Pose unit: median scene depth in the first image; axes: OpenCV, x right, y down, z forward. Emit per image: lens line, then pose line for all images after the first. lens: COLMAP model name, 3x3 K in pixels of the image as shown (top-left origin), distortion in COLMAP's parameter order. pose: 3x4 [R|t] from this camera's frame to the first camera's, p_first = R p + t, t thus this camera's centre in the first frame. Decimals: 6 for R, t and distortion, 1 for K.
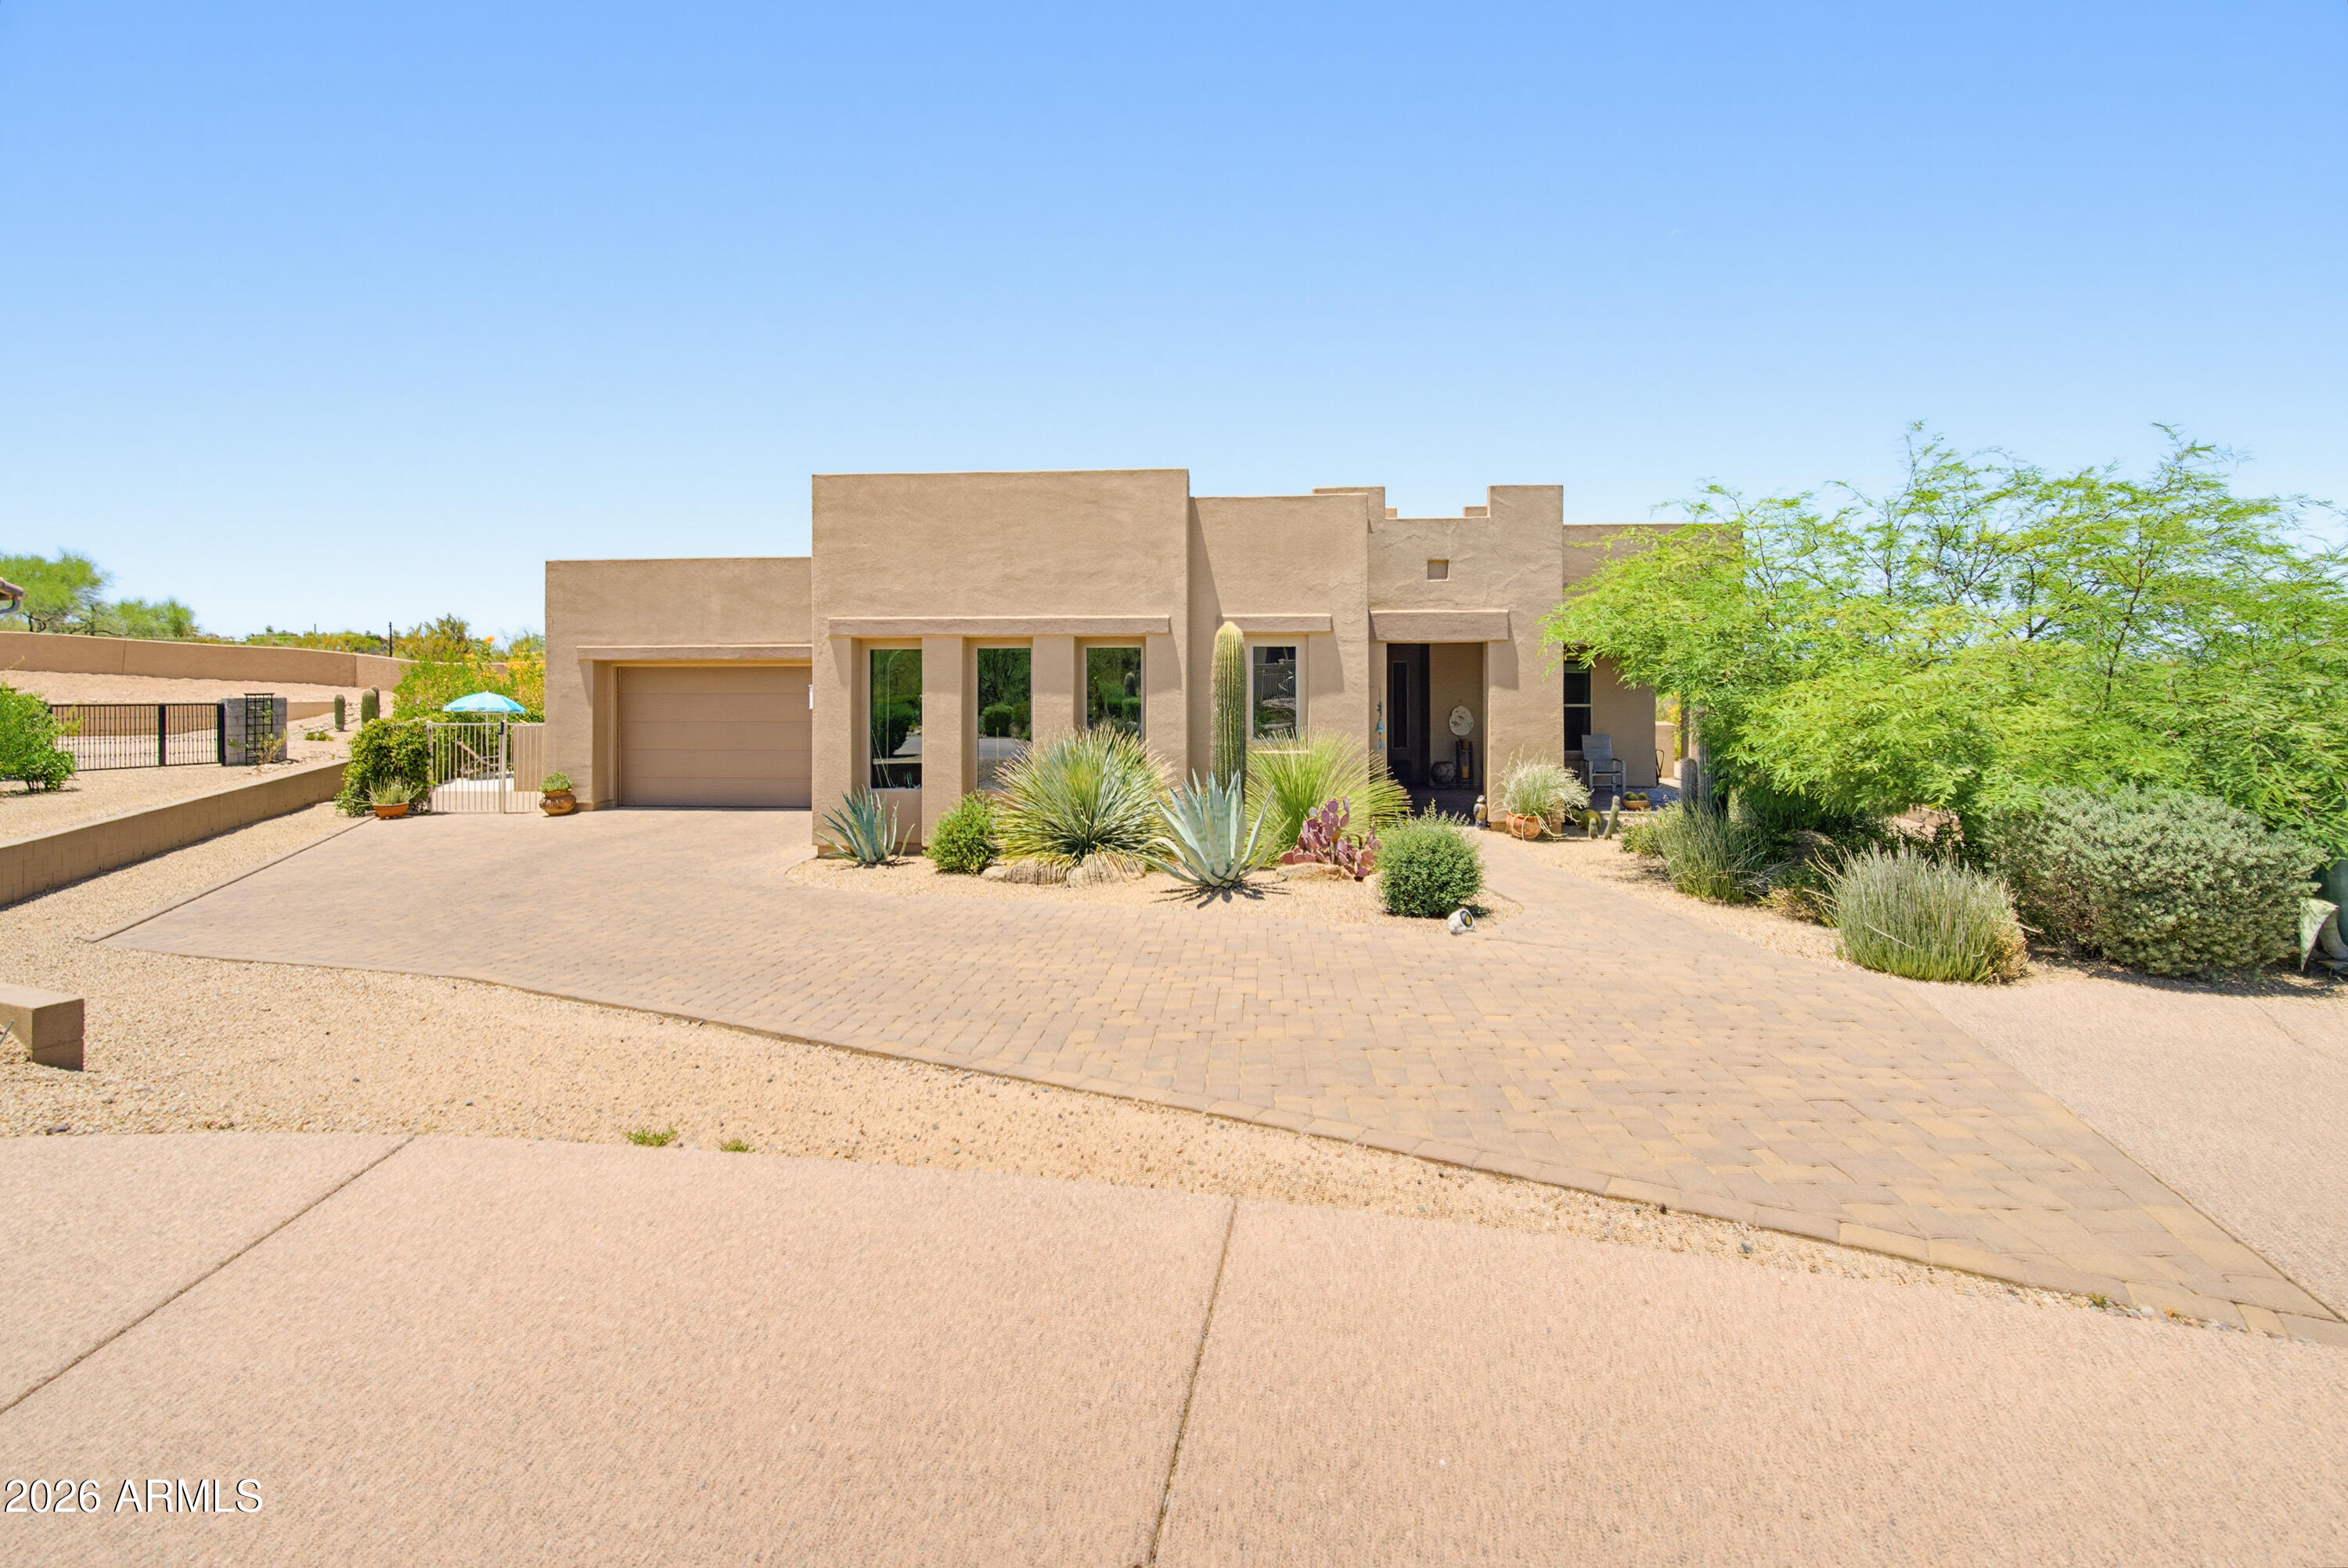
lens RADIAL K [[1086.1, 0, 1134.7], [0, 1086.1, 698.2], [0, 0, 1]] dist [-0.001289, 0.002057]
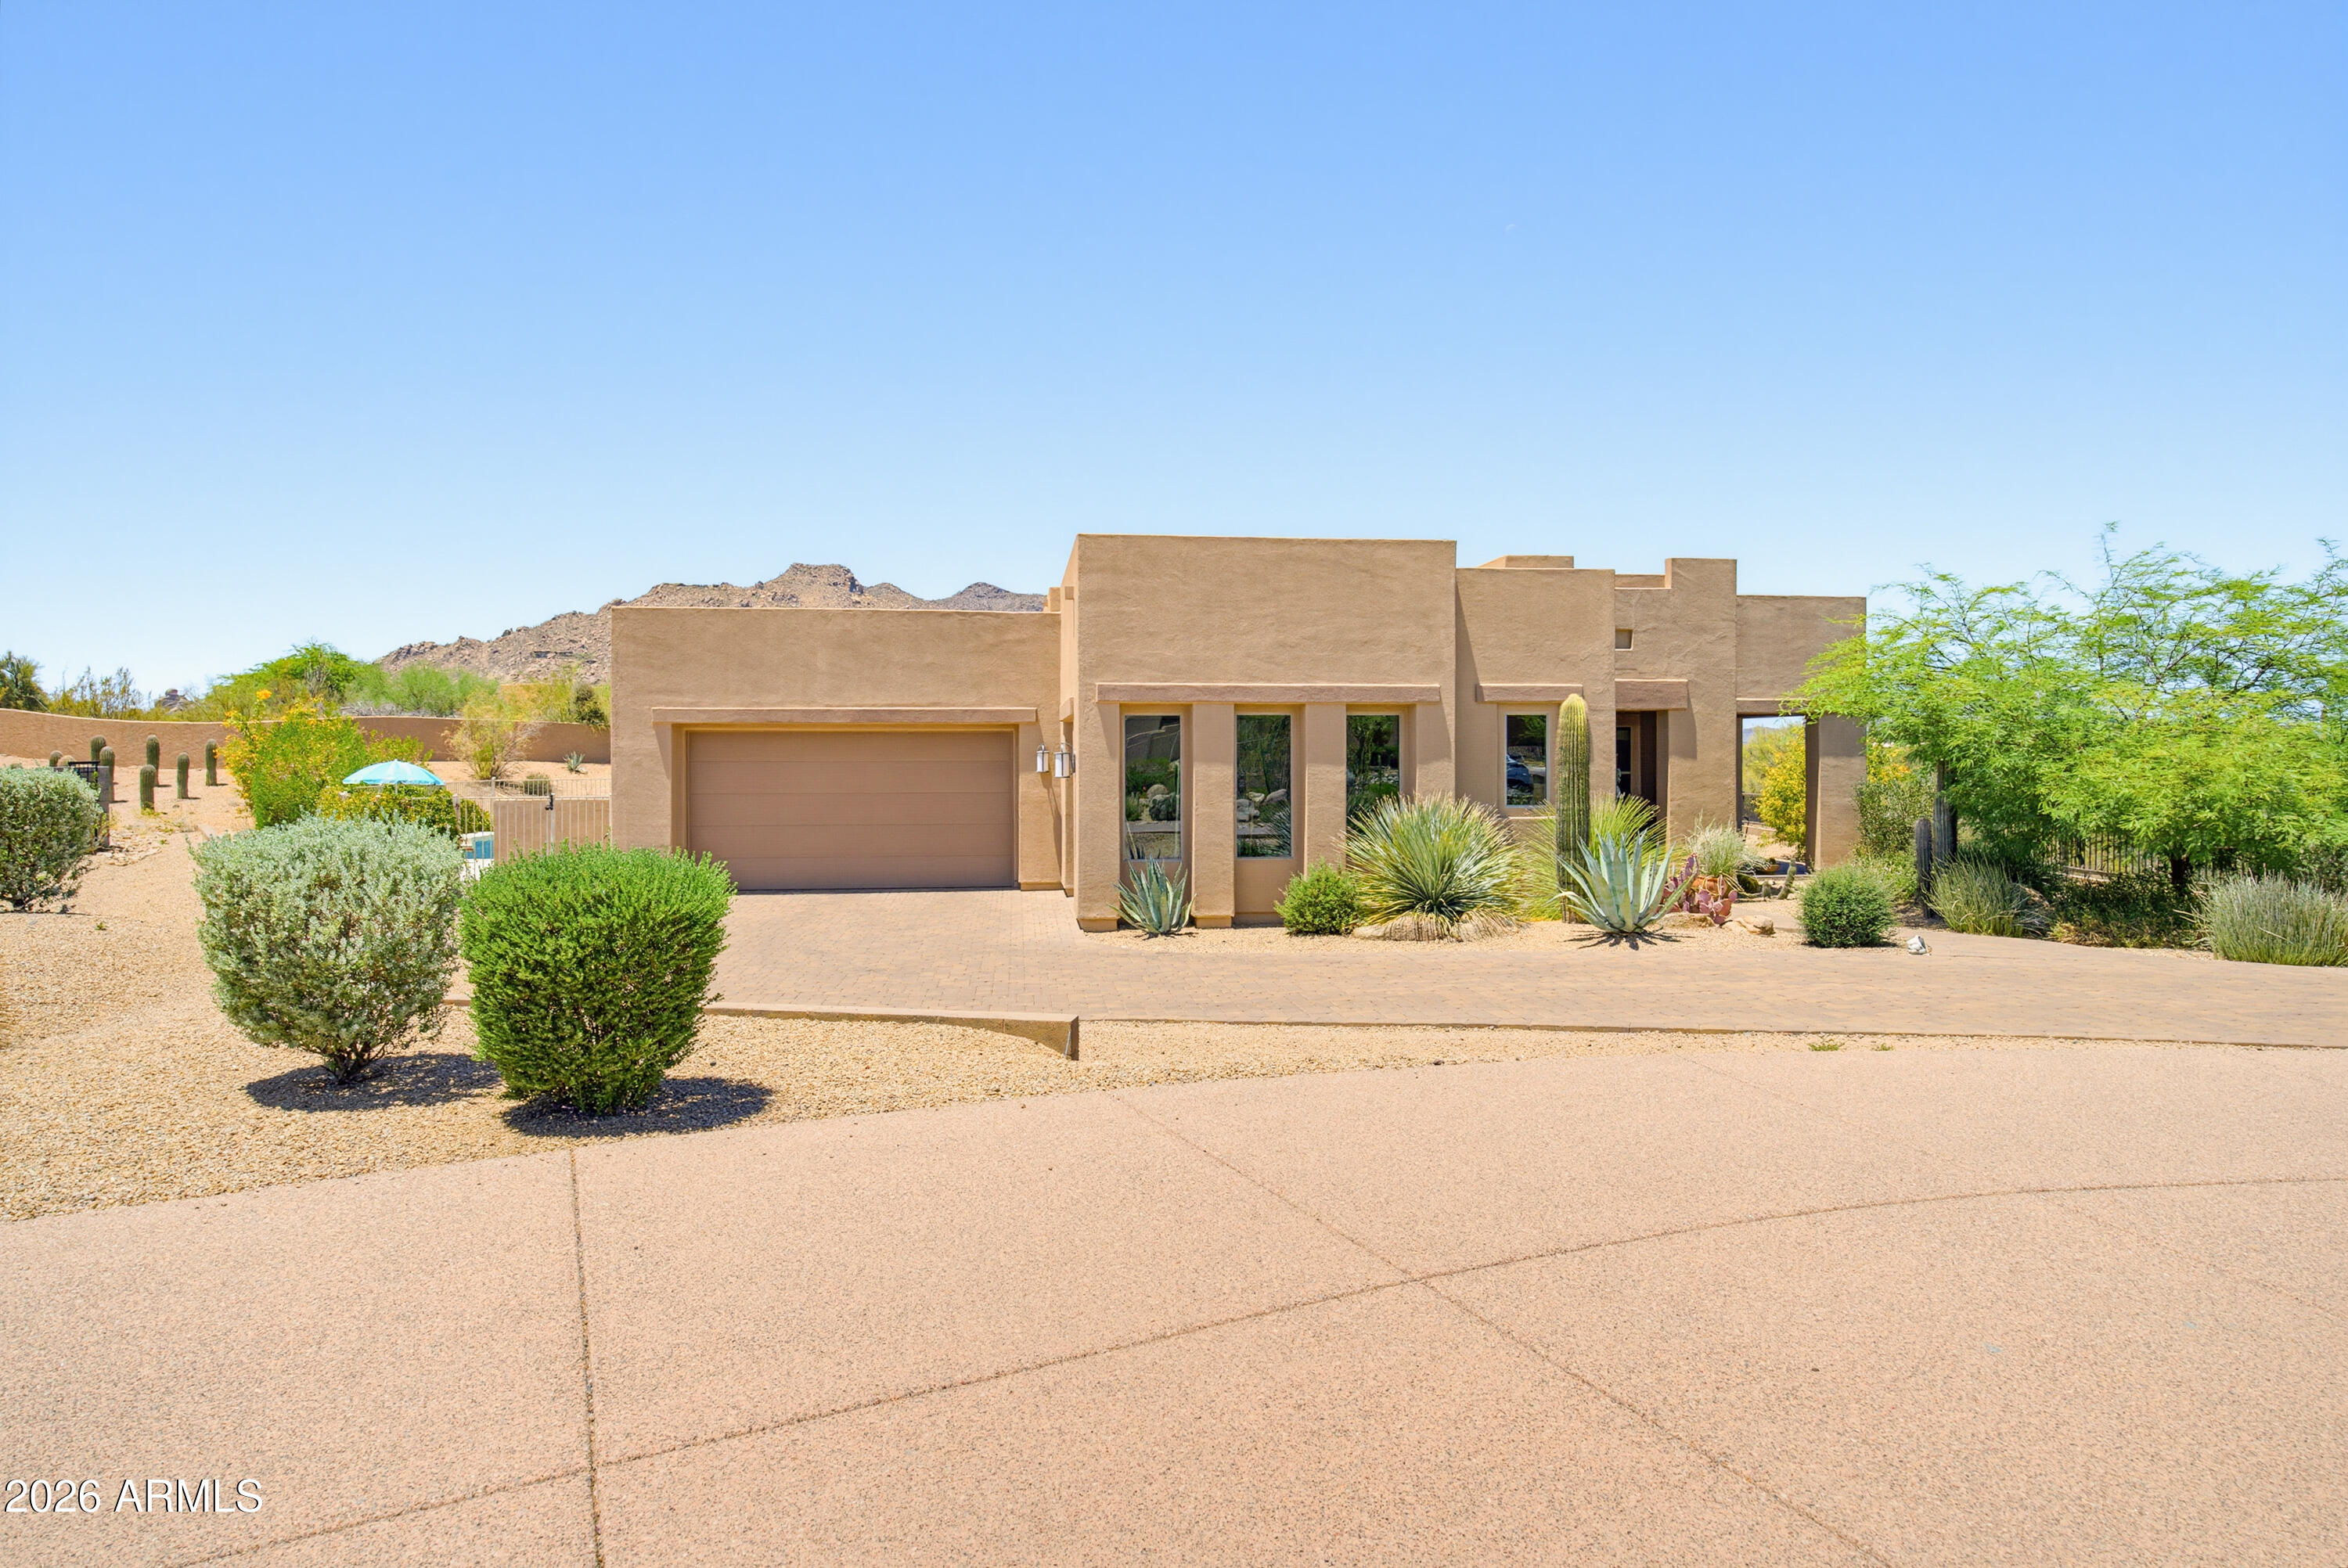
lens RADIAL K [[1348.1, 0, 1174.9], [0, 1348.1, 780.2], [0, 0, 1]] dist [0.023113, -0.001273]
pose [[0.980779, -0.004341, 0.195073, -0.450813], [0.002513, 0.999951, 0.009617, 0.000911], [-0.195105, -0.008942, 0.980742, -0.191398]]
